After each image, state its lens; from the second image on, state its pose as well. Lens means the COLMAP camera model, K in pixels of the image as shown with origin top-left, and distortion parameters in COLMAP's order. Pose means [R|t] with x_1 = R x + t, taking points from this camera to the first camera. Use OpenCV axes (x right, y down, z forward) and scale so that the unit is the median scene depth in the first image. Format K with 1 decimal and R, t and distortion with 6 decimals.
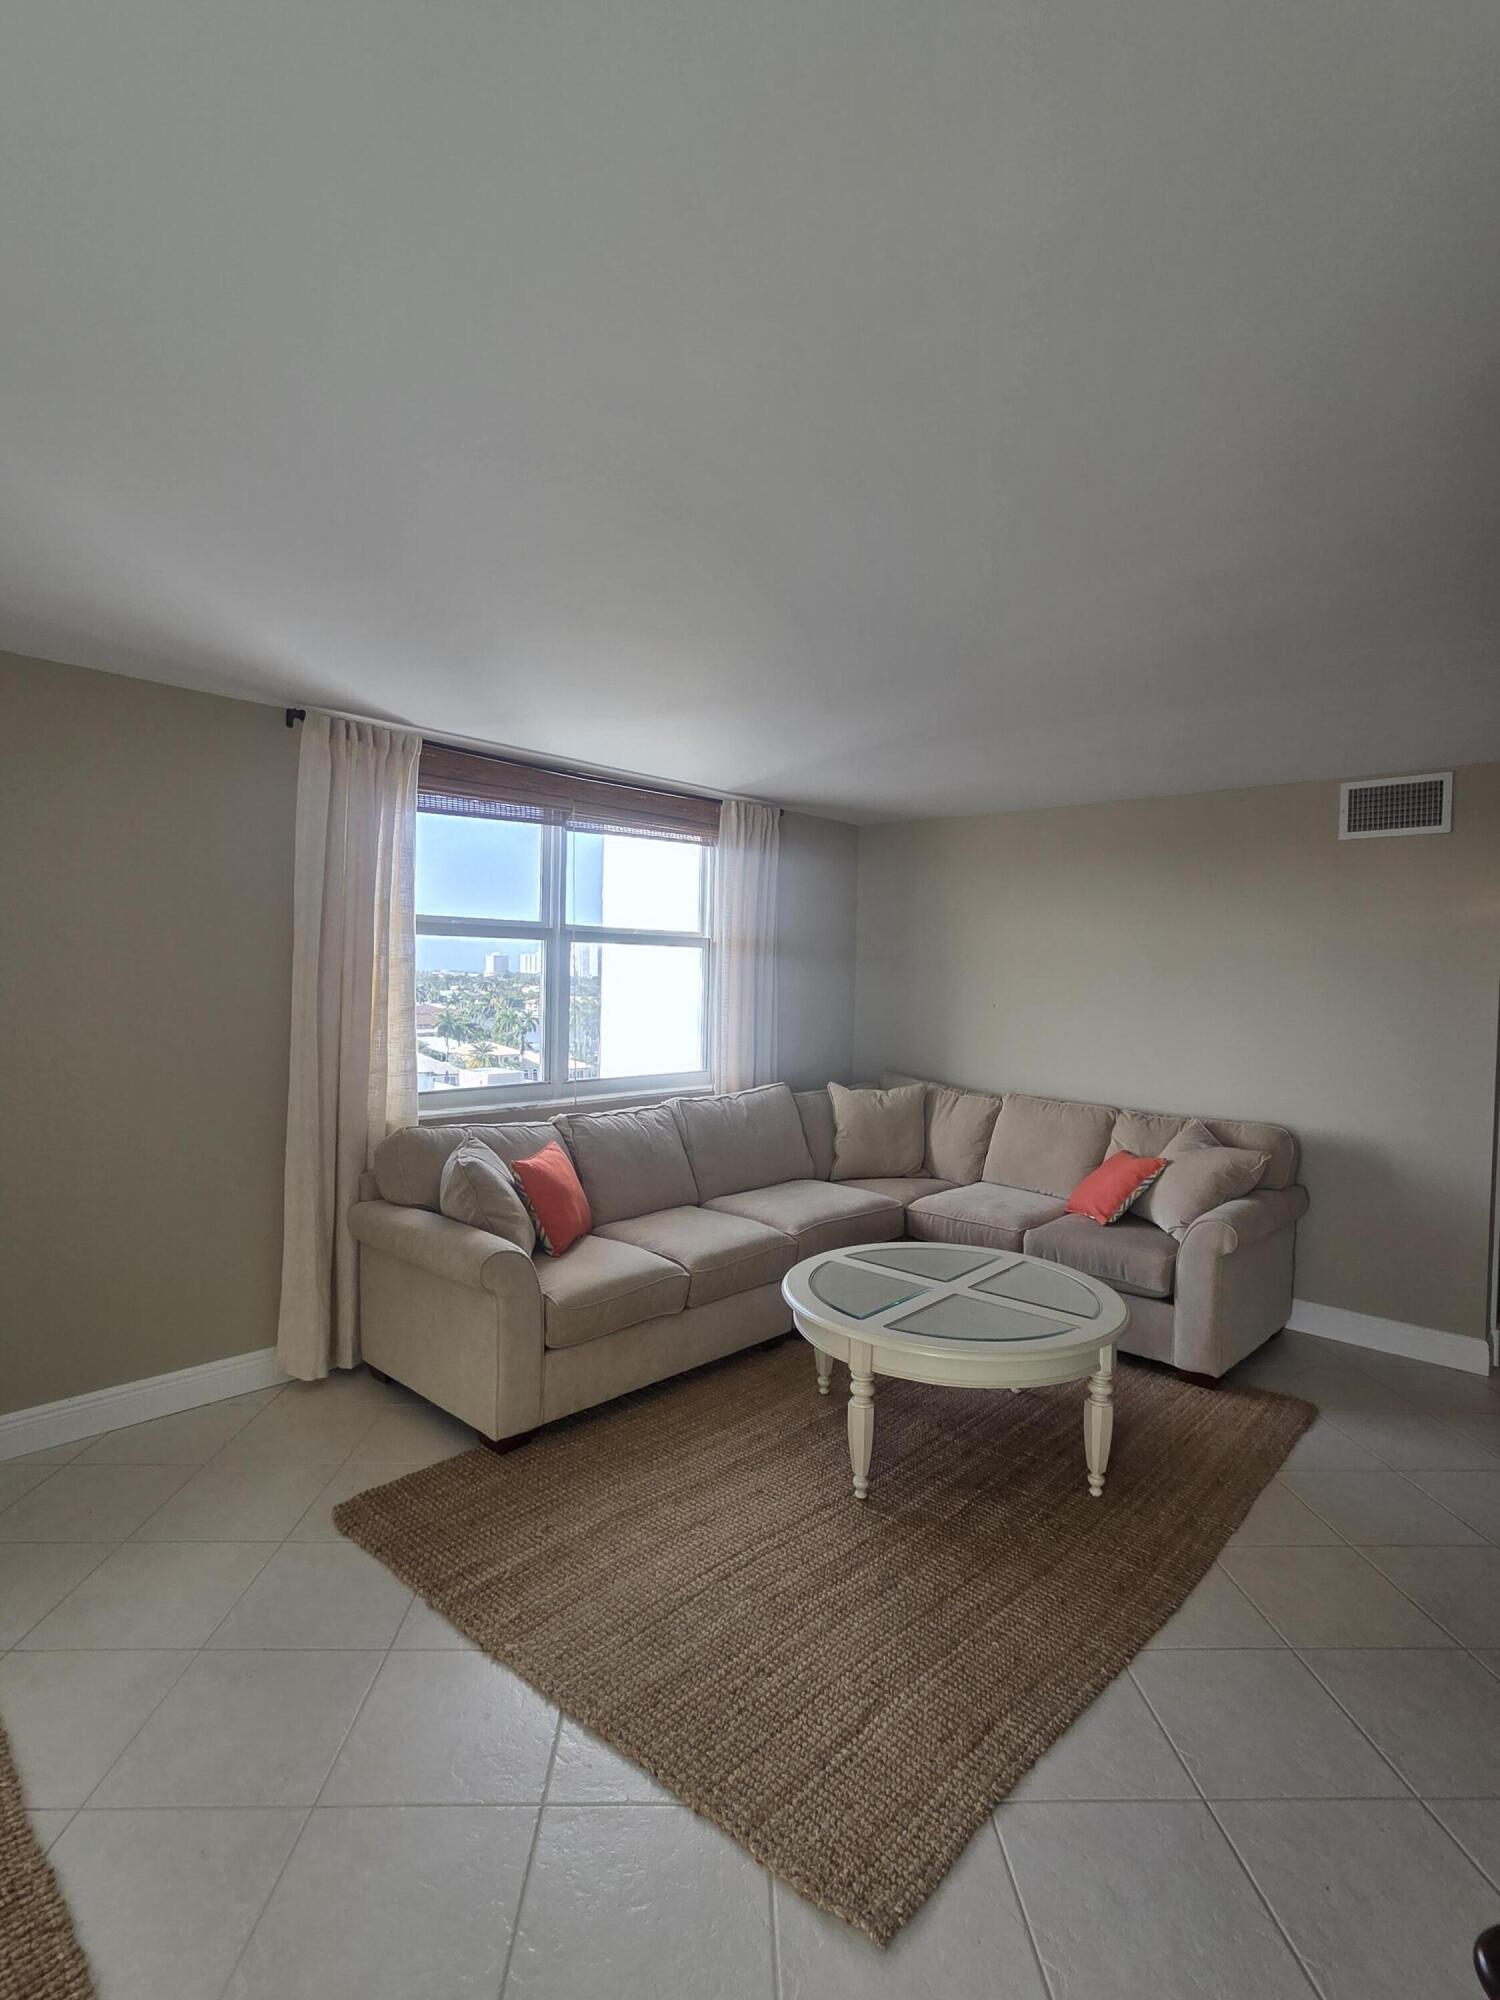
lens RADIAL K [[976.4, 0, 753.5], [0, 976.4, 1009.5], [0, 0, 1]] dist [0.001658, 0.000131]
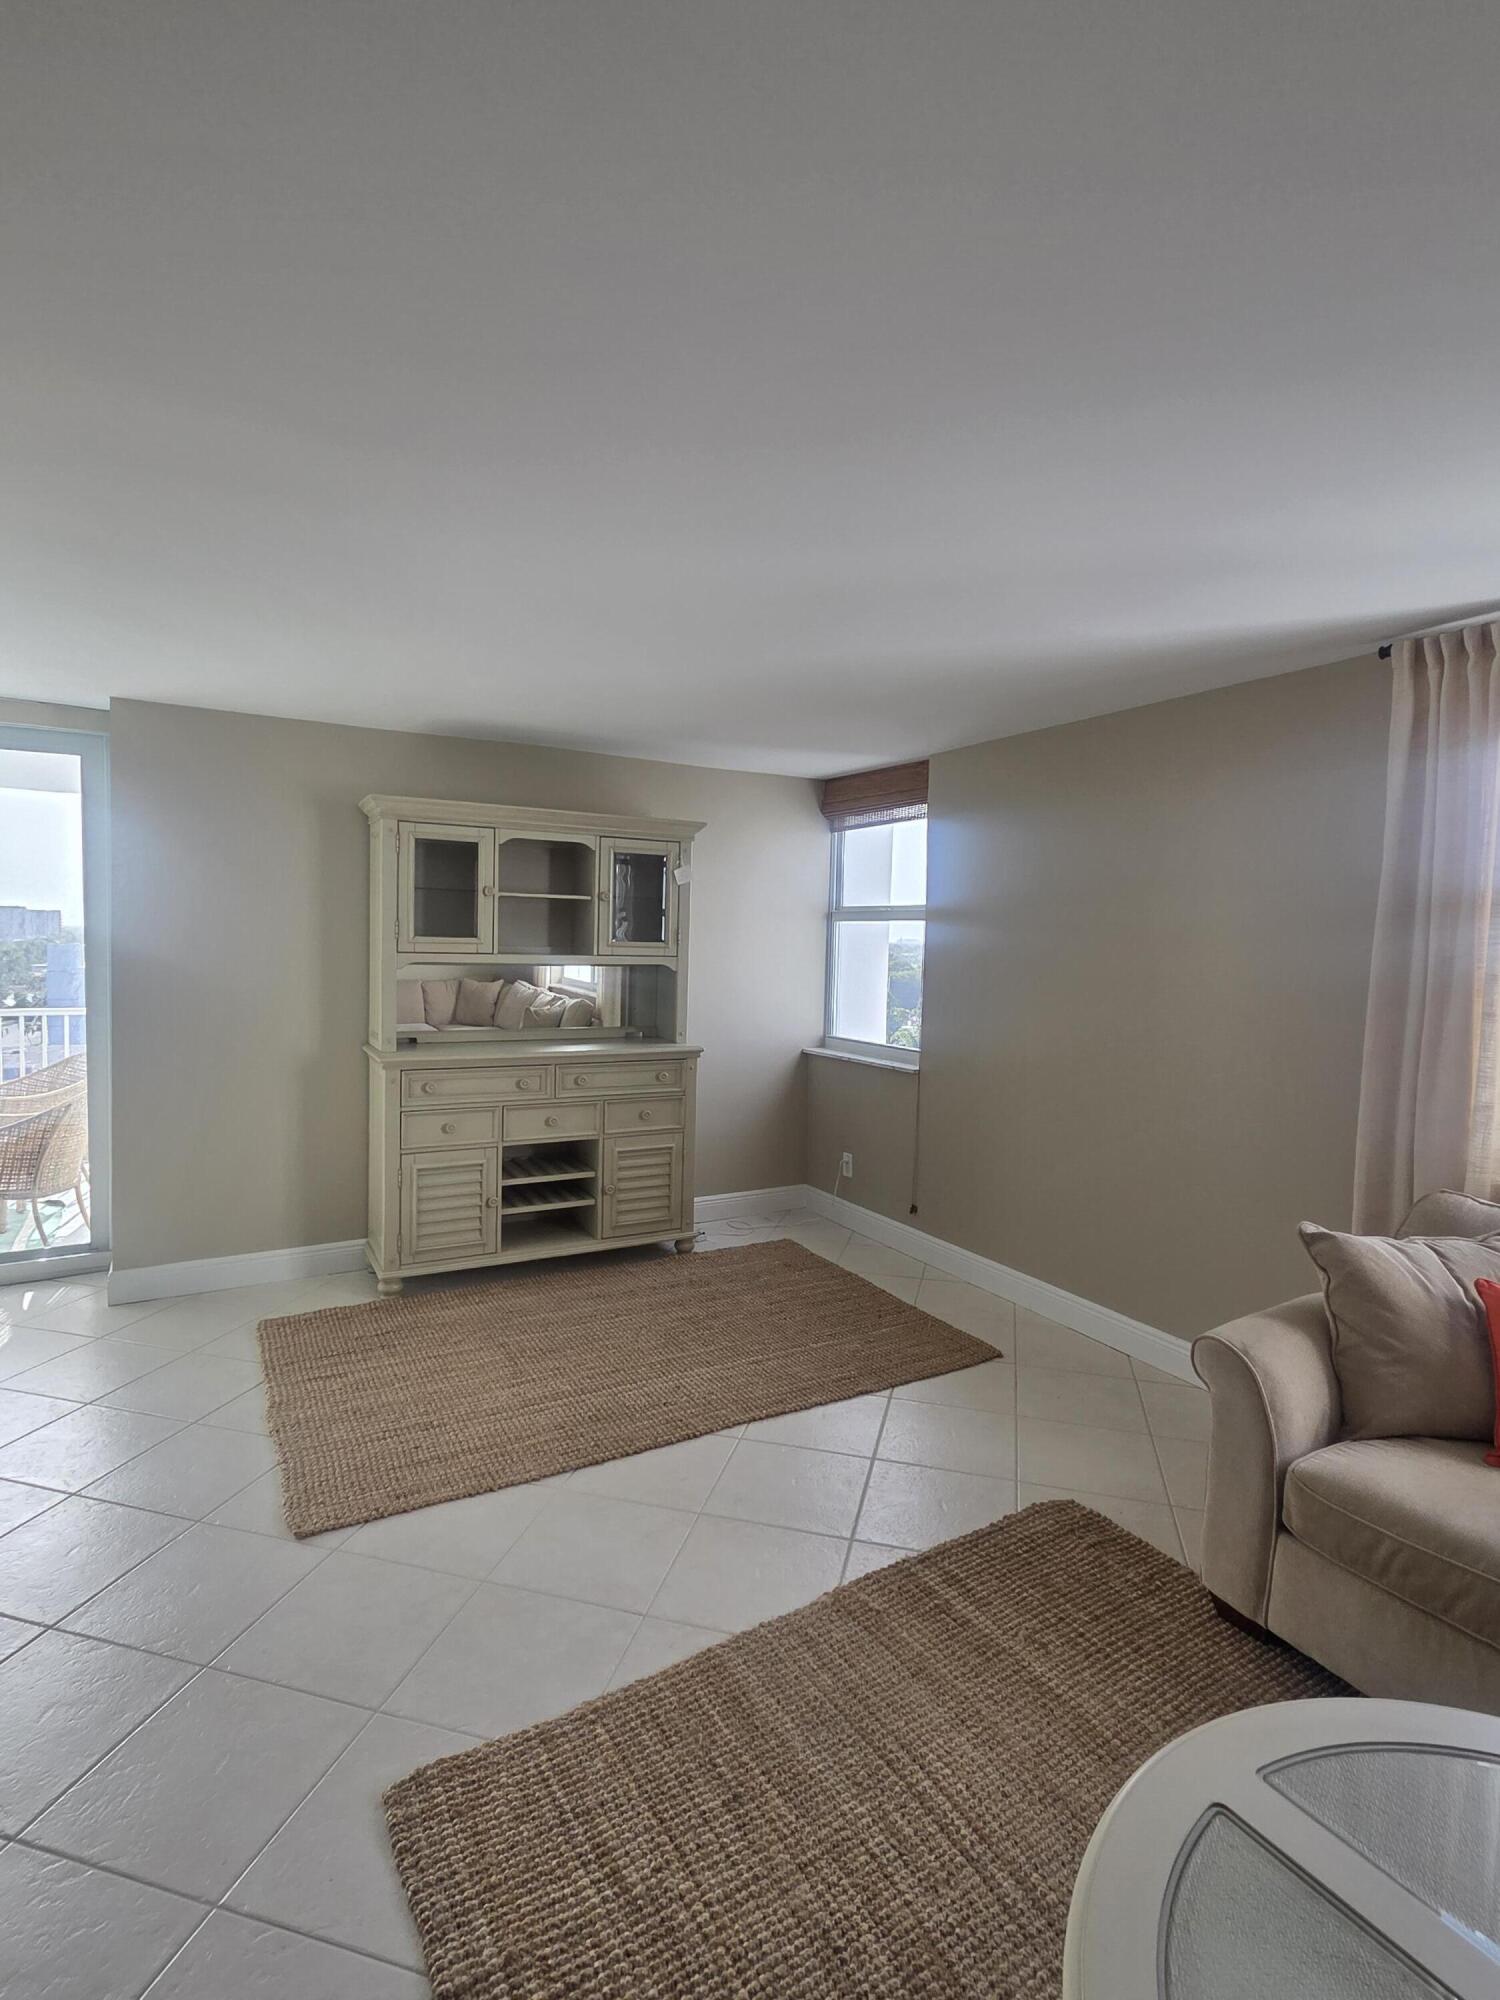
lens RADIAL K [[987.3, 0, 748.3], [0, 987.3, 987.9], [0, 0, 1]] dist [0.002359, 0.000267]
pose [[-0.290148, 0.023718, -0.956688, 0.421028], [-0.059297, 0.997326, 0.042709, -0.023287], [0.955143, 0.069120, -0.287966, 0.643749]]
